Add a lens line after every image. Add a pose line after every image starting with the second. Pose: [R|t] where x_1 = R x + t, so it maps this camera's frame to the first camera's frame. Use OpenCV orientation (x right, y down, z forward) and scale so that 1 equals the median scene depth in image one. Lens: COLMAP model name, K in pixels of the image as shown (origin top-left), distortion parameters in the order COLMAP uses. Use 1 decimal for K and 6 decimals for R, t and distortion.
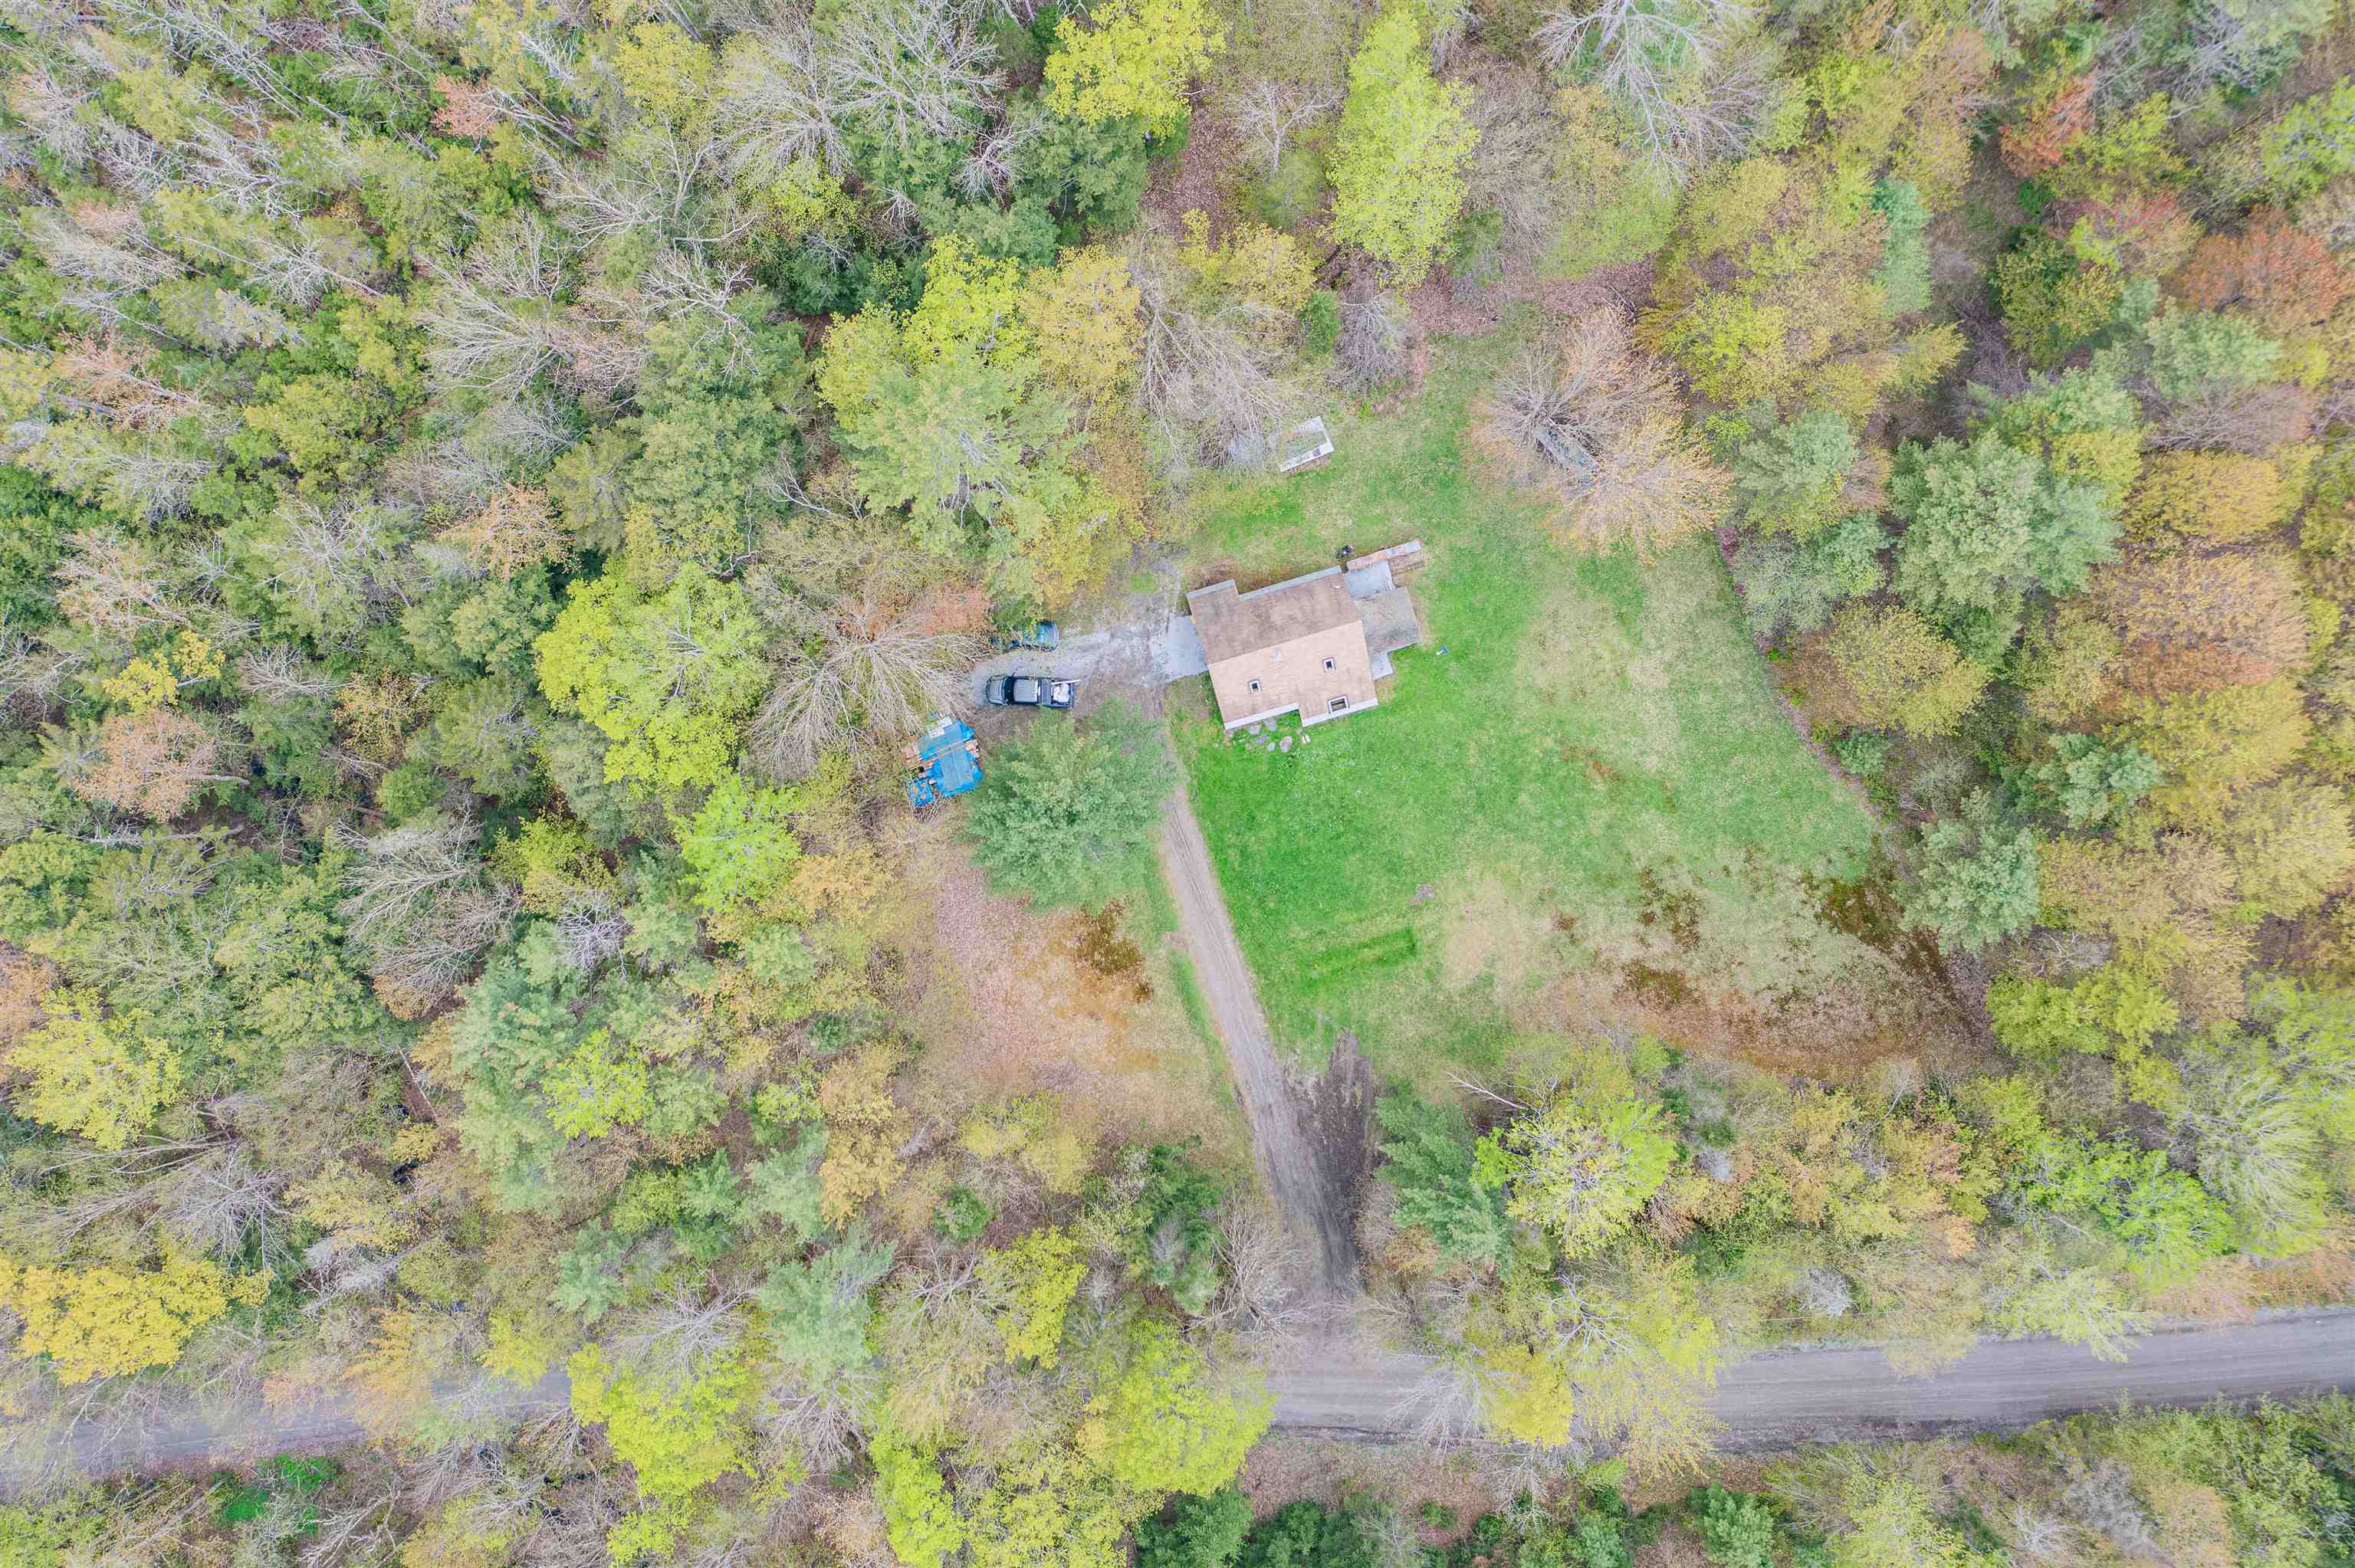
lens RADIAL K [[1891.8, 0, 1177.5], [0, 1891.8, 784.0], [0, 0, 1]] dist [-0.001326, 0.001142]
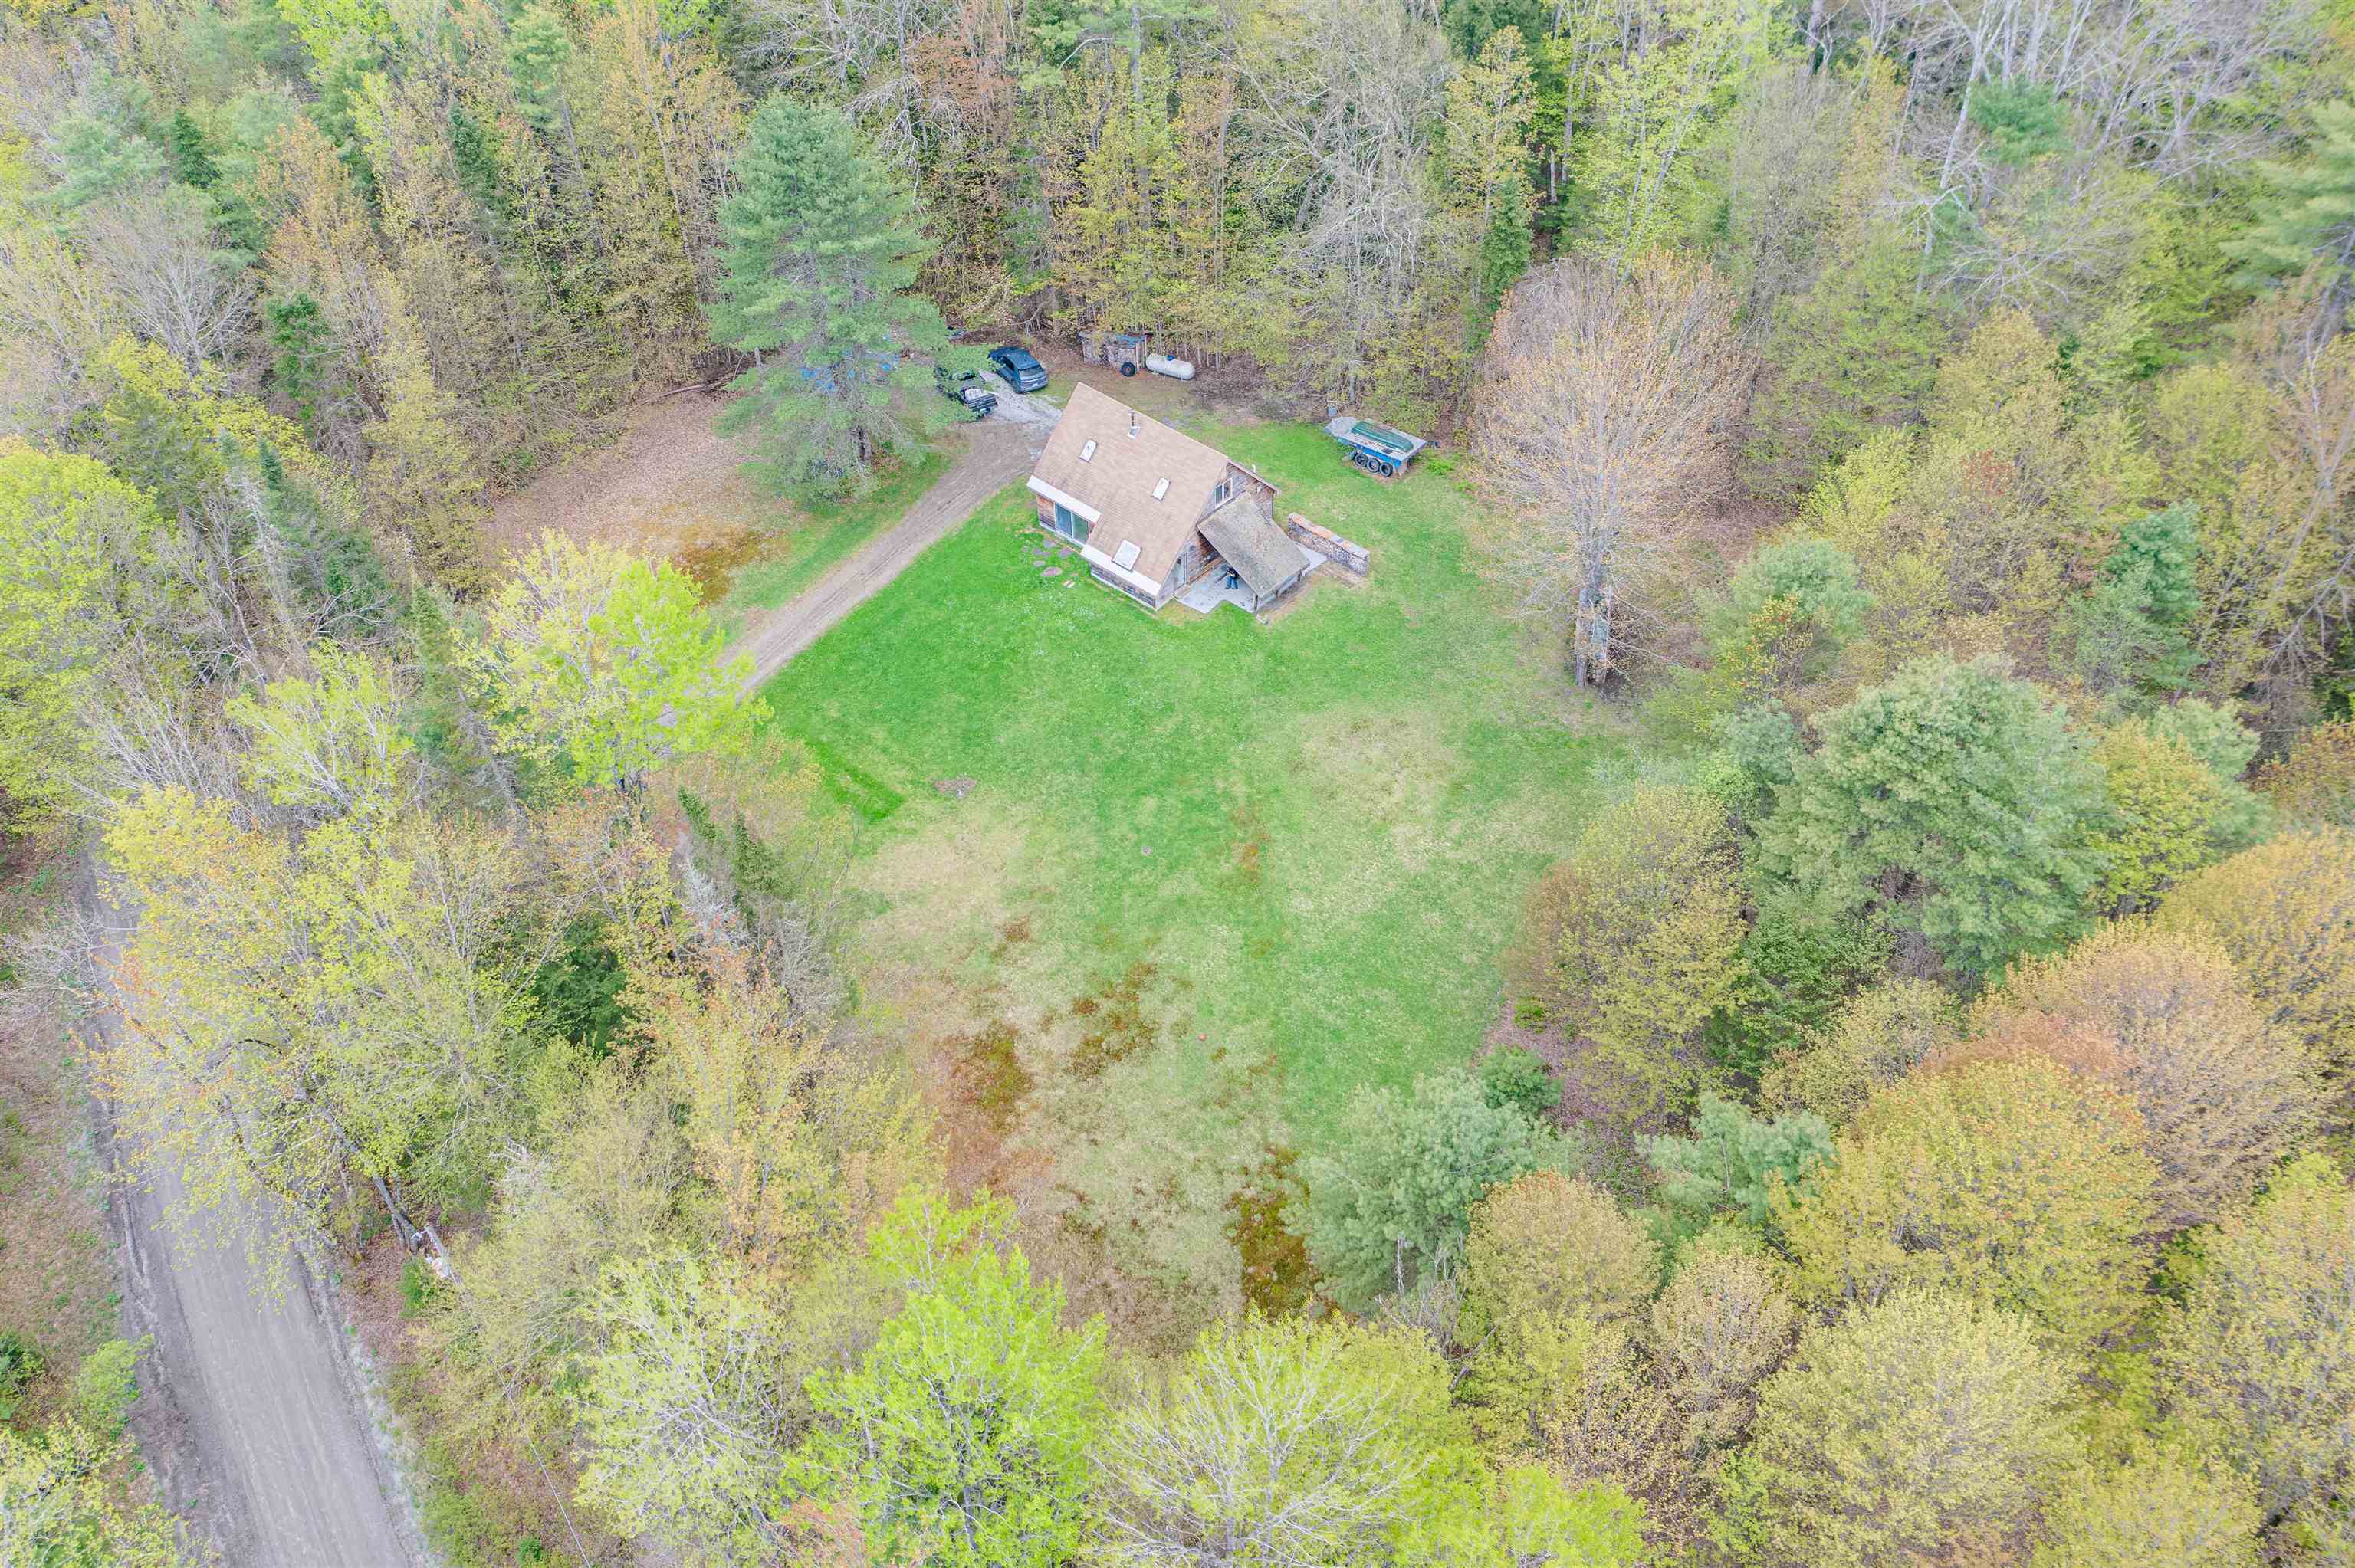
lens RADIAL K [[1891.8, 0, 1177.5], [0, 1891.8, 784.0], [0, 0, 1]] dist [-0.001326, 0.001142]
pose [[0.519110, 0.589116, -0.619247, 0.597912], [-0.854525, 0.372687, -0.361789, 0.238728], [0.017650, 0.716970, 0.696880, 0.527116]]
